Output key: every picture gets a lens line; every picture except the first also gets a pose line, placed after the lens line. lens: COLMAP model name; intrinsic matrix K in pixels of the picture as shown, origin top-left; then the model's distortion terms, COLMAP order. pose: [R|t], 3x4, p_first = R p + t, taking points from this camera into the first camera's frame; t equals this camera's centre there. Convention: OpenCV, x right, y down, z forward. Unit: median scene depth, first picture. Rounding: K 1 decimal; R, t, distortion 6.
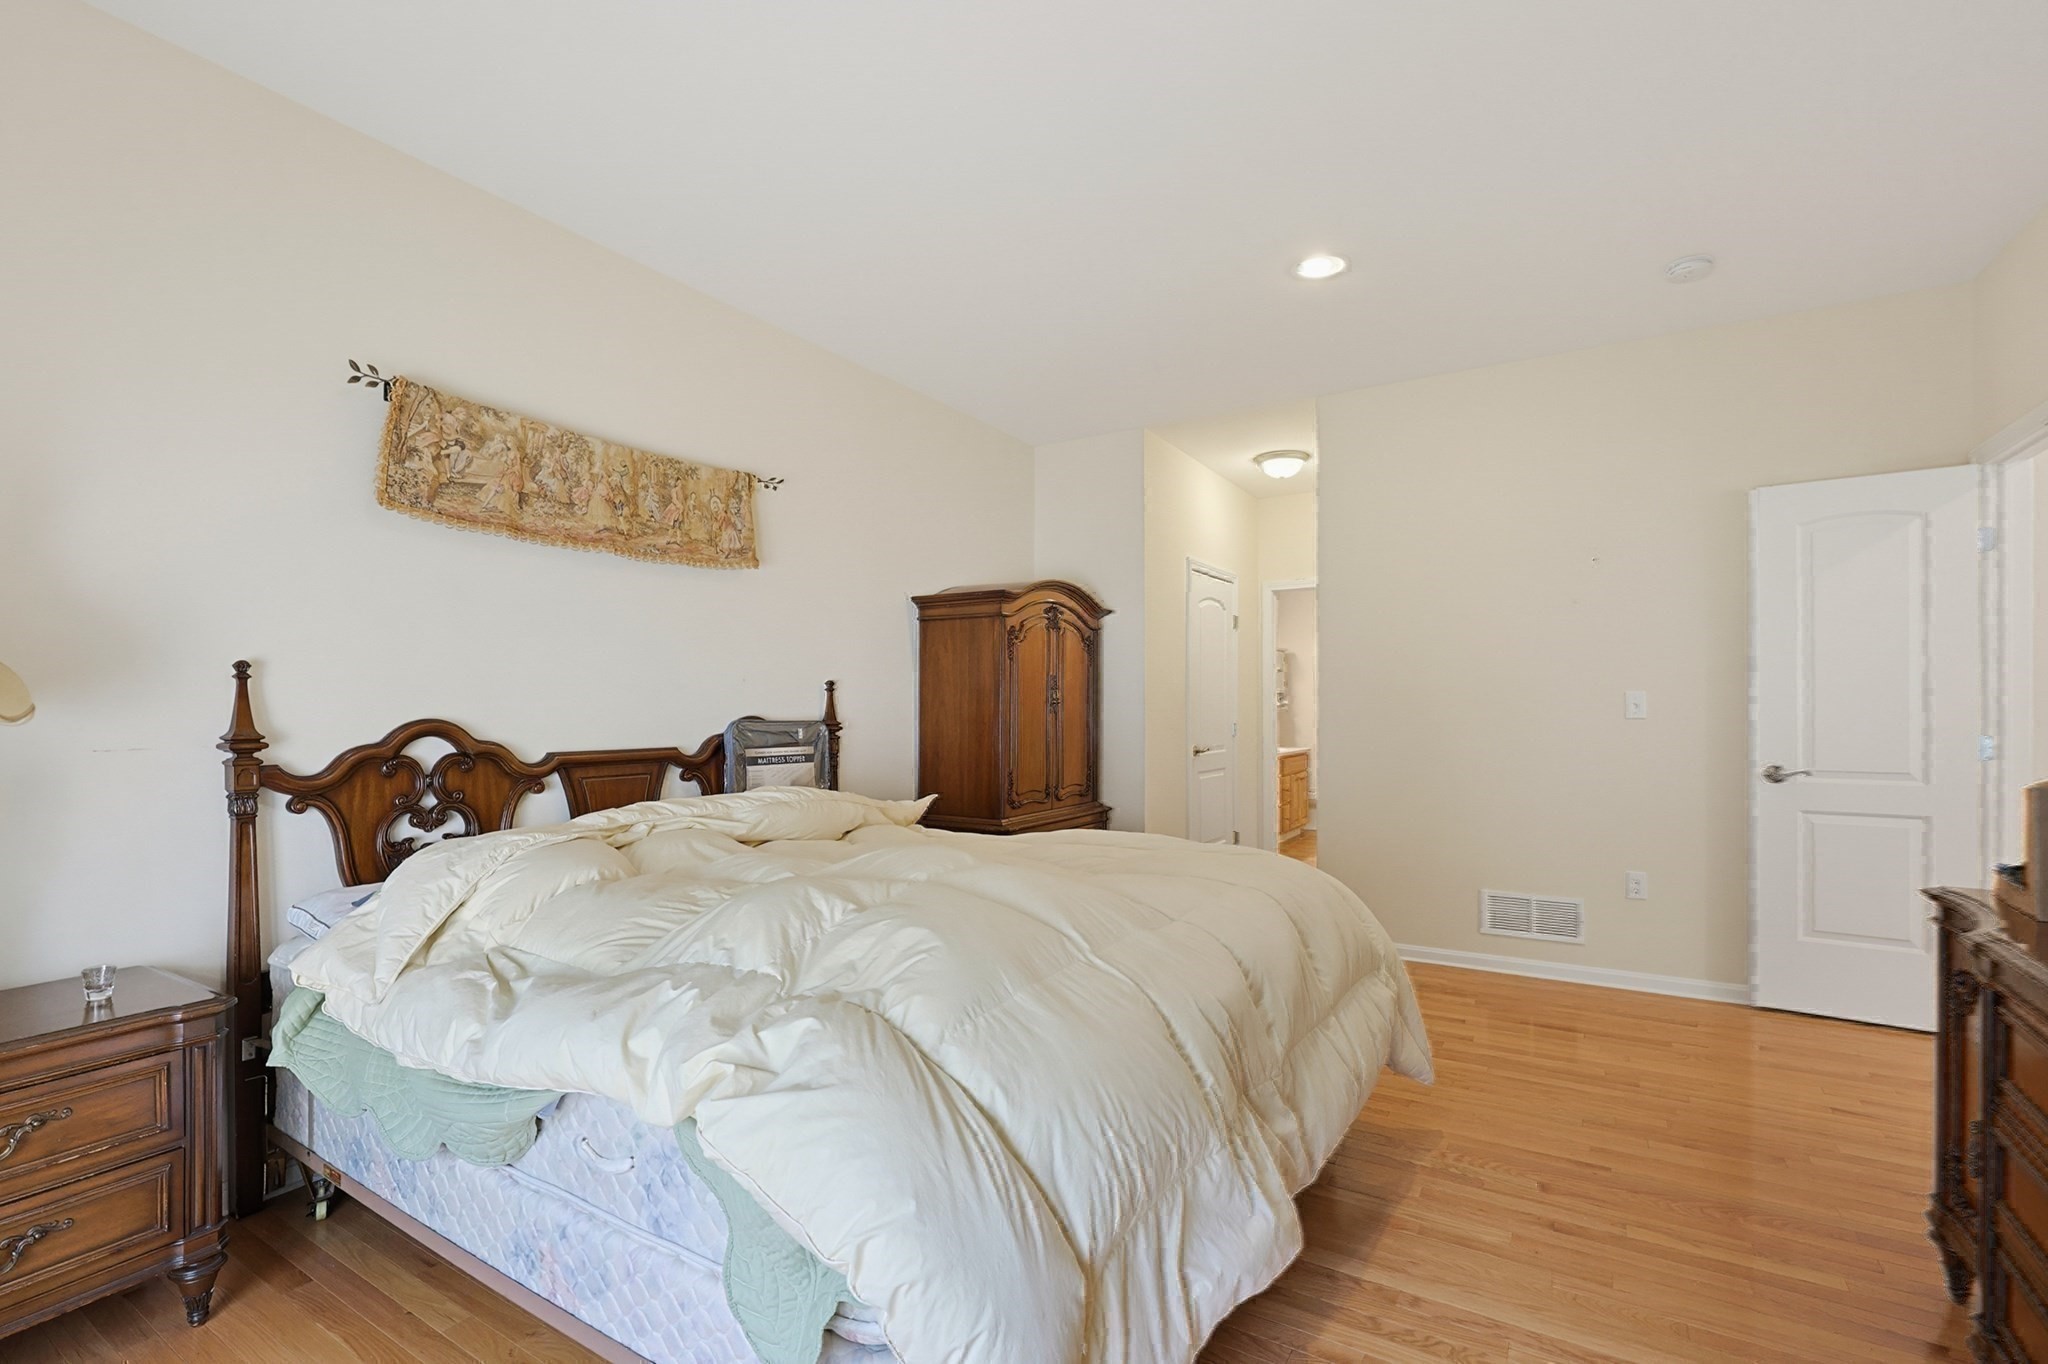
lens RADIAL K [[918.4, 0, 1022.5], [0, 918.4, 688.6], [0, 0, 1]] dist [0.000845, 0.000706]
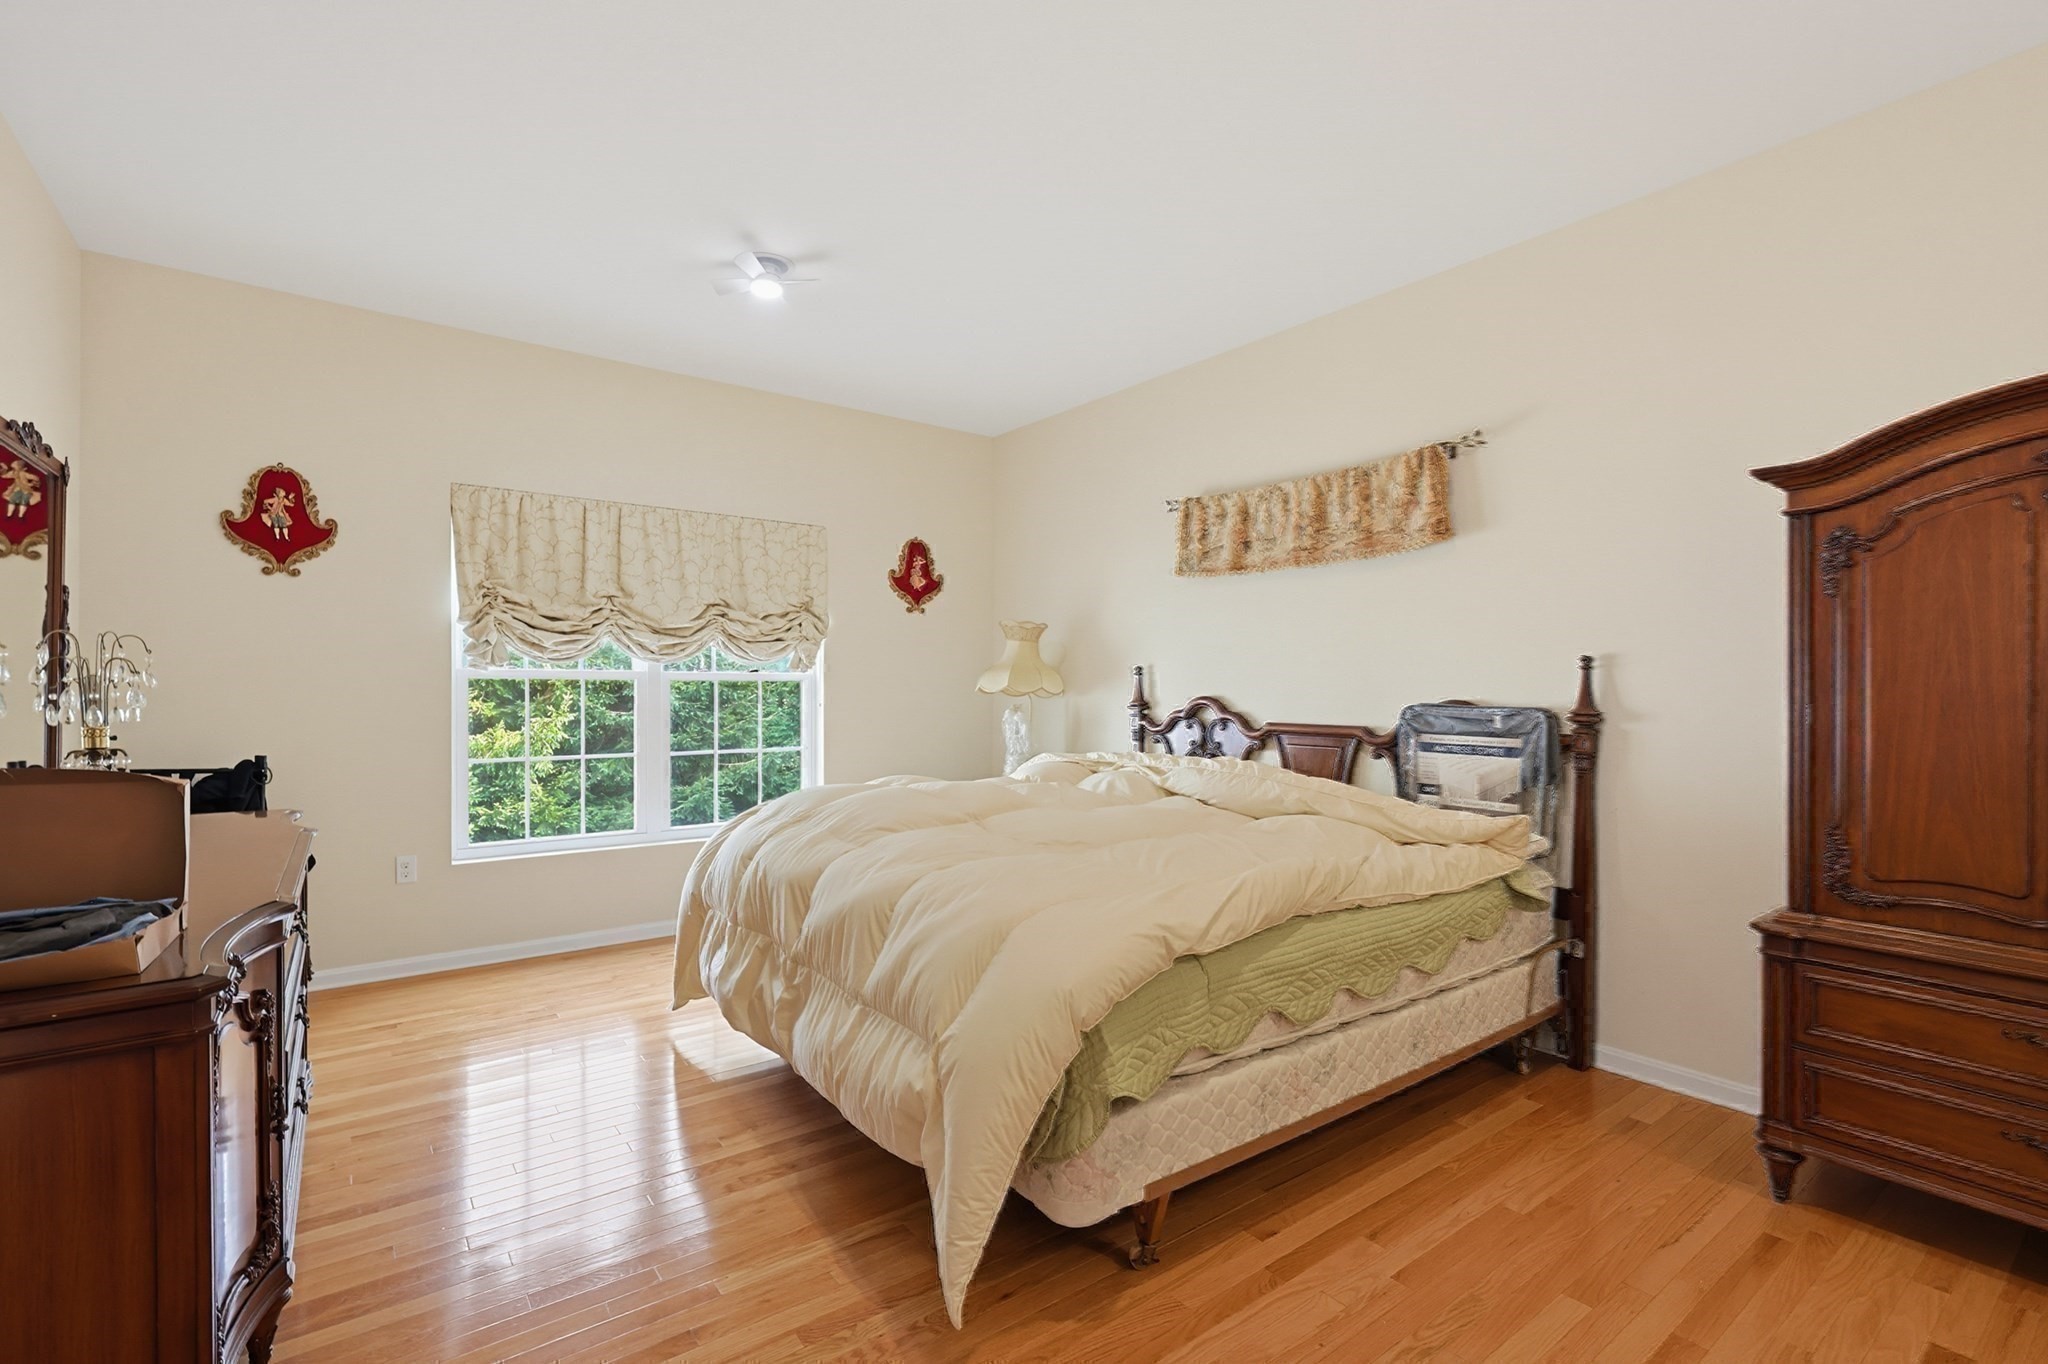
lens RADIAL K [[918.4, 0, 1033.7], [0, 918.4, 691.6], [0, 0, 1]] dist [0.000845, 0.000706]
pose [[-0.357862, -0.000374, -0.933775, 0.834559], [0.010740, 0.999932, -0.004516, 0.024249], [0.933713, -0.011645, -0.357833, 1.077767]]
